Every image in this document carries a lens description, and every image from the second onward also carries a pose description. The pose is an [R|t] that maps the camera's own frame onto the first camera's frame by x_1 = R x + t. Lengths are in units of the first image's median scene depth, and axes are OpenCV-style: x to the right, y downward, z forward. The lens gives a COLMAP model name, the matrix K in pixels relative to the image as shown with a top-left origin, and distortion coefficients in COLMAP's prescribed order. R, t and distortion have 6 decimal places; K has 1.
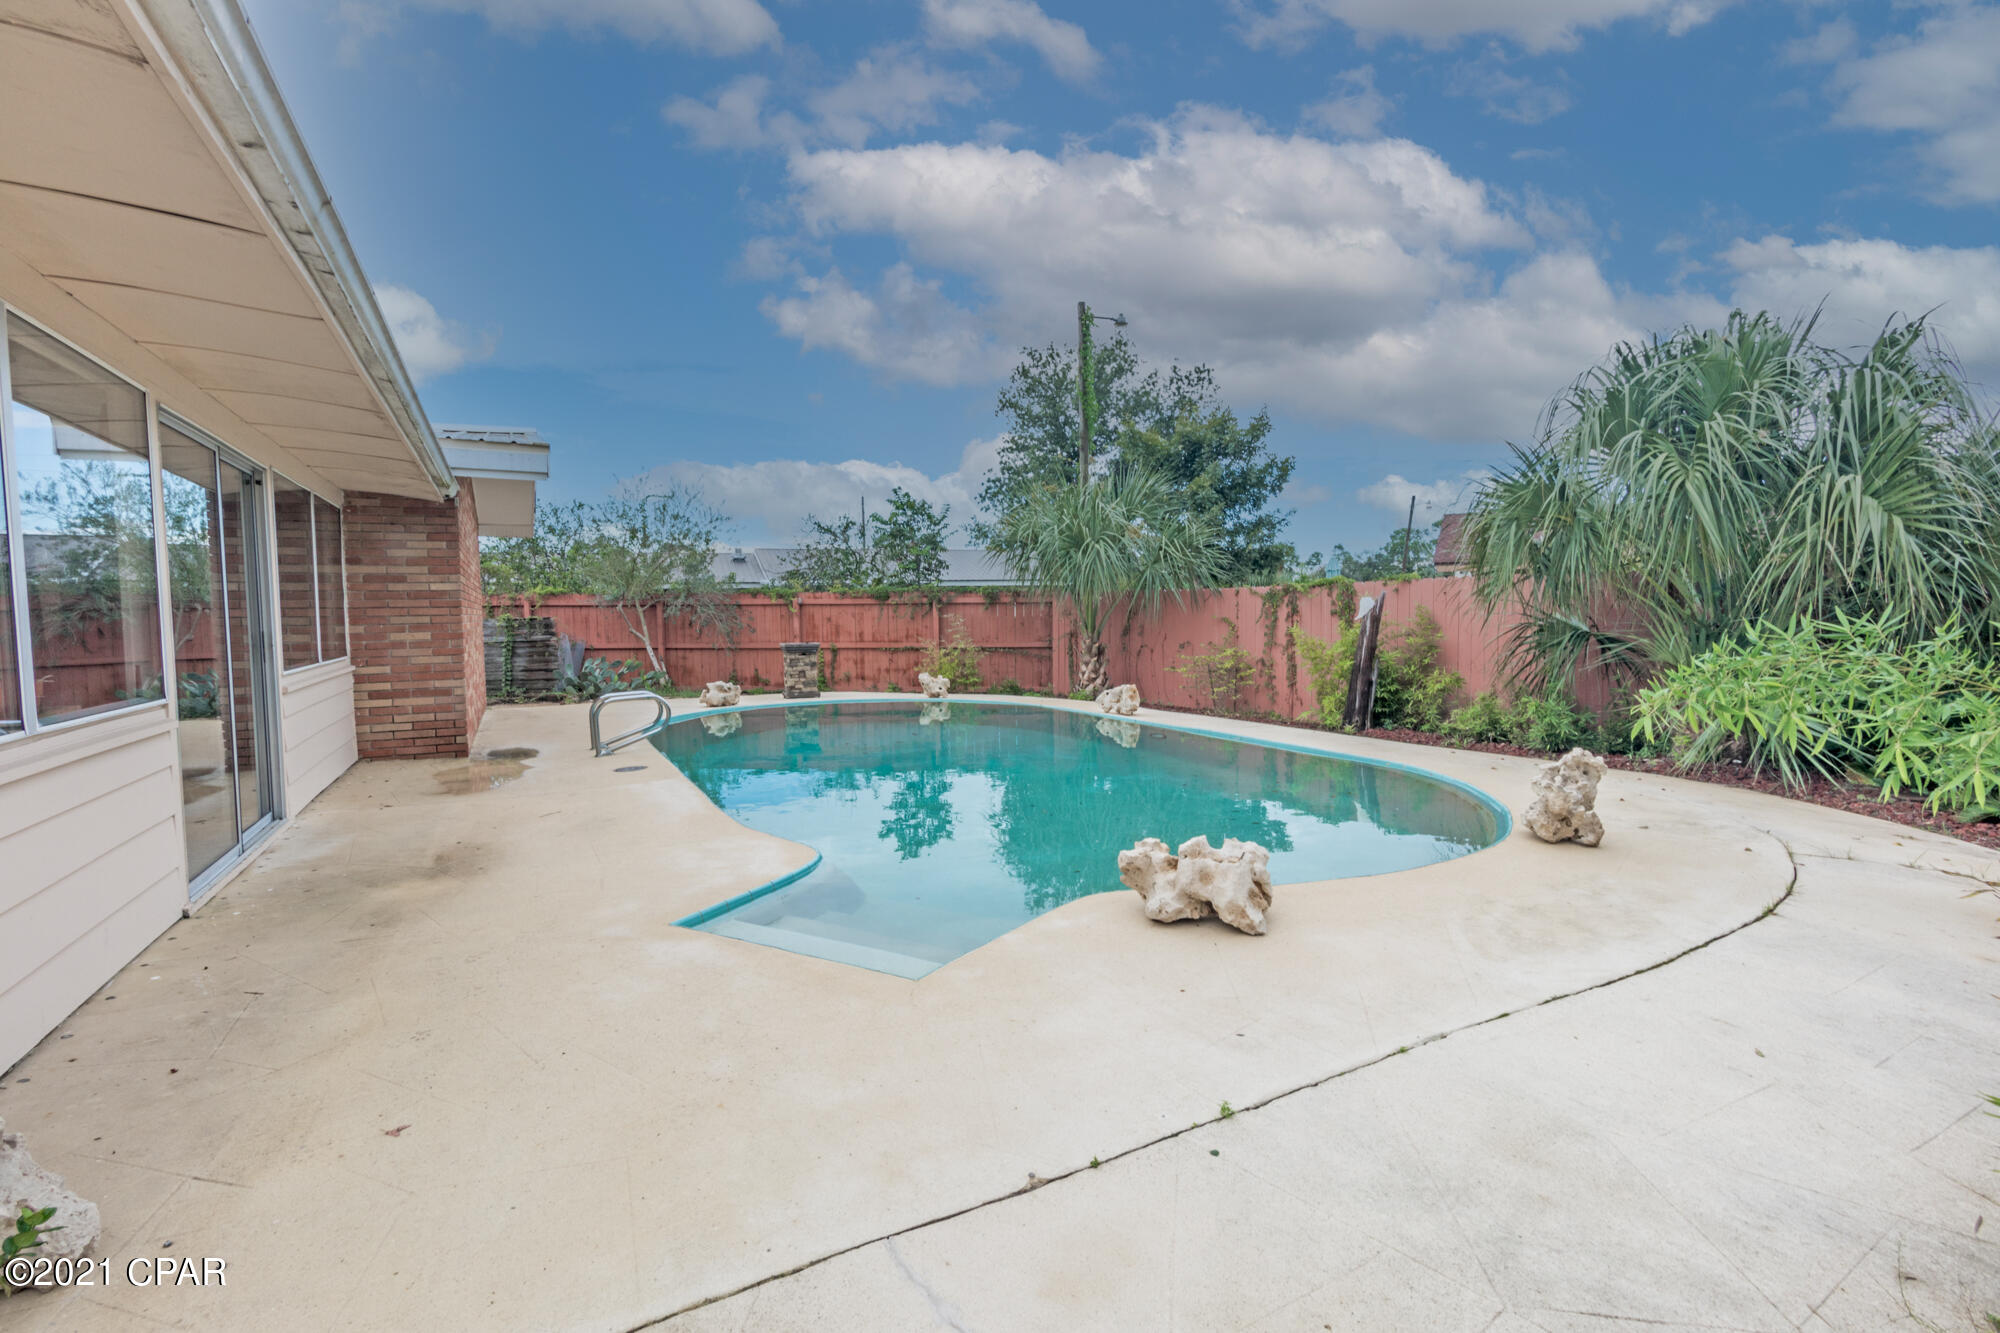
lens RADIAL K [[968.2, 0, 991.4], [0, 968.2, 672.3], [0, 0, 1]] dist [0.003128, 0.000386]
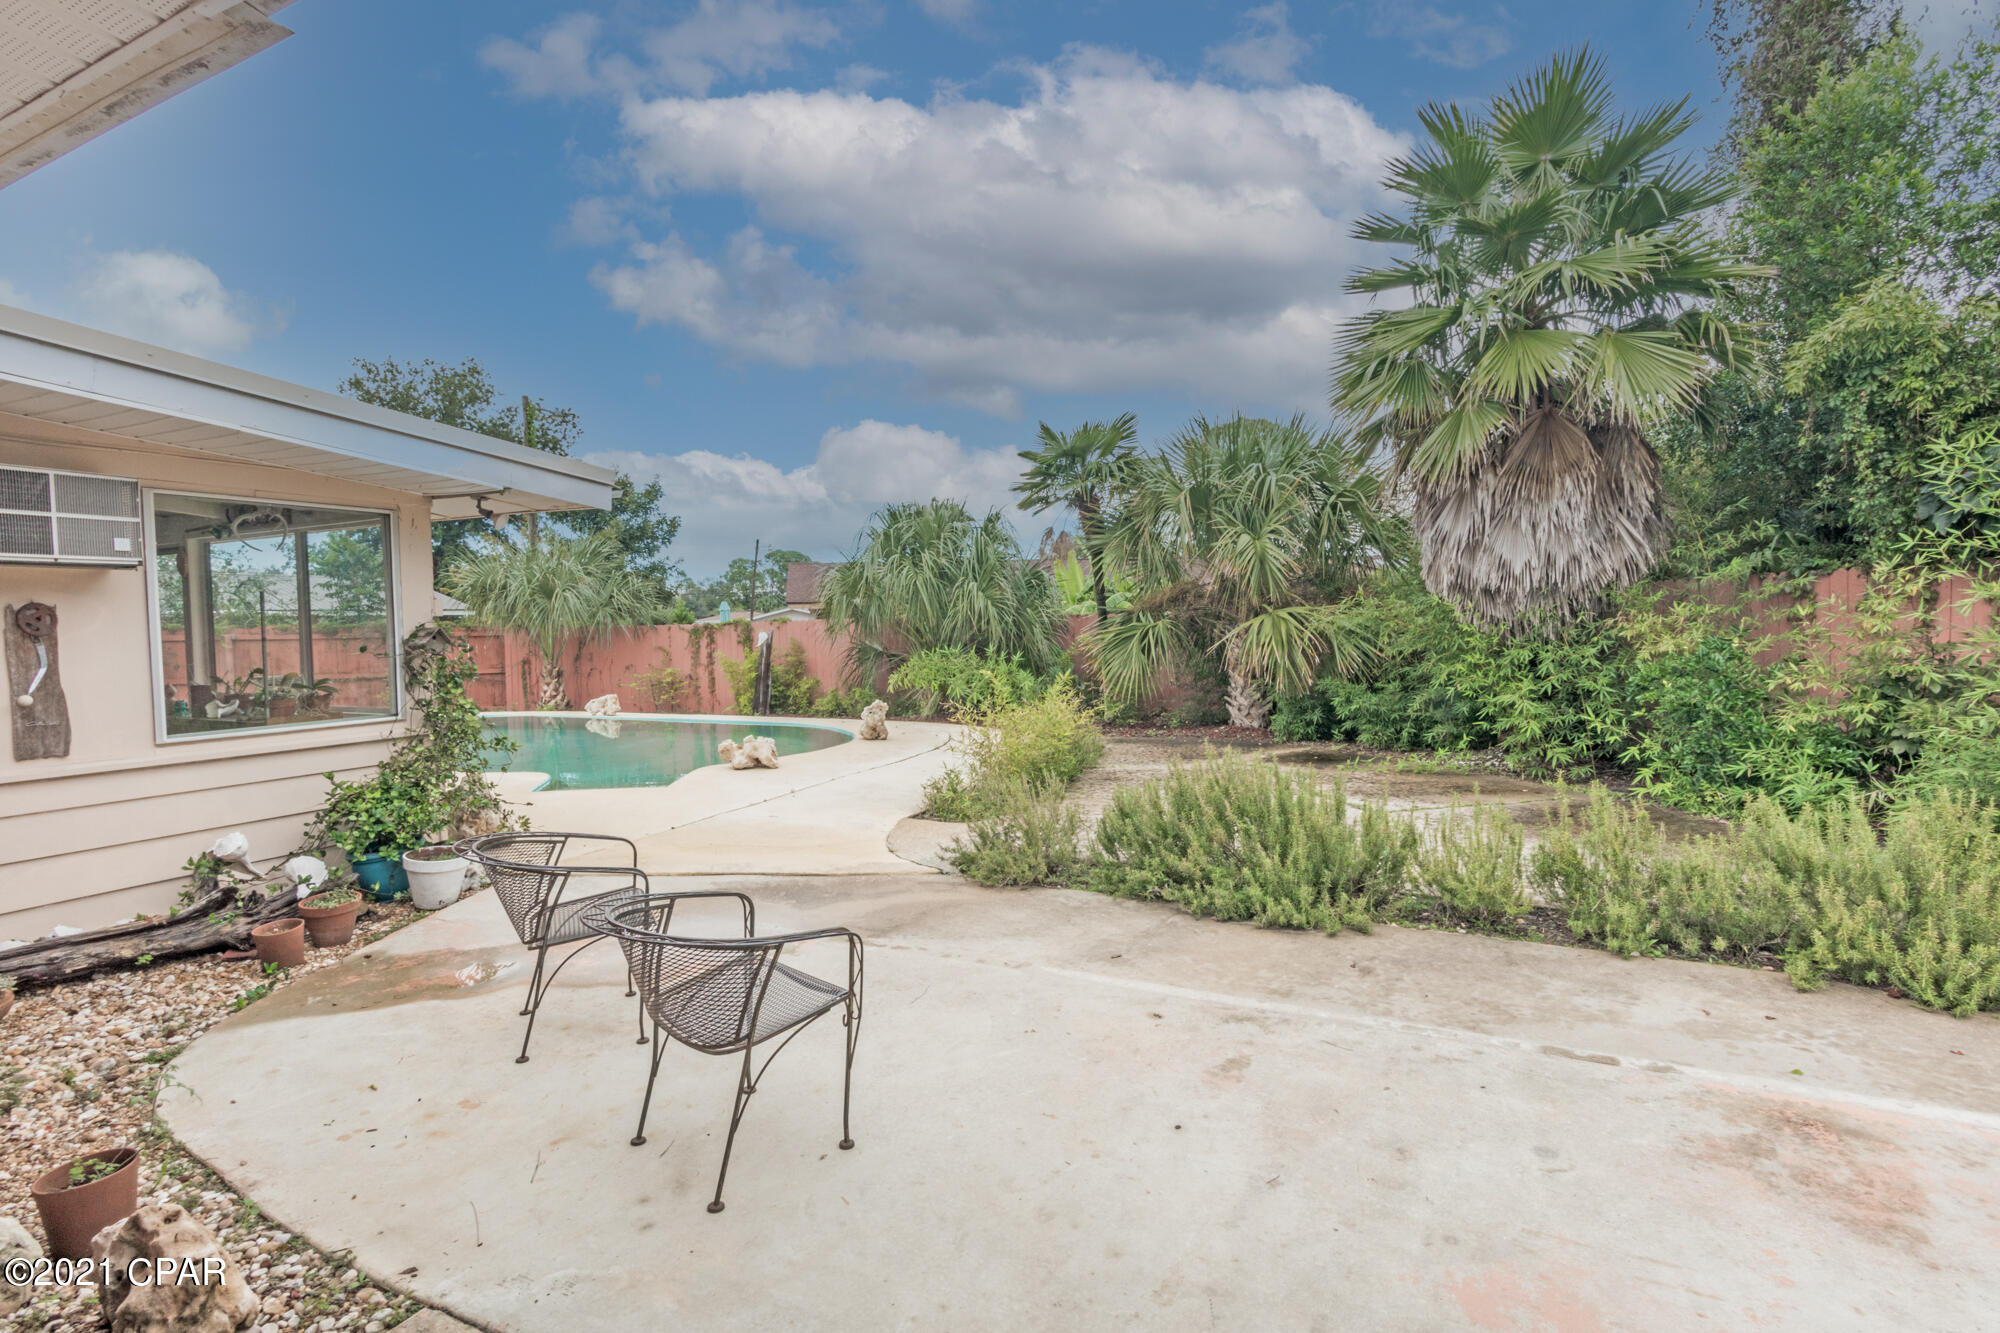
lens RADIAL K [[968.2, 0, 991.4], [0, 968.2, 672.3], [0, 0, 1]] dist [0.003128, 0.000386]
pose [[0.792818, -0.034154, 0.608500, -0.280018], [0.048829, 0.998779, -0.007561, 0.017913], [-0.607499, 0.035707, 0.793518, -0.479949]]
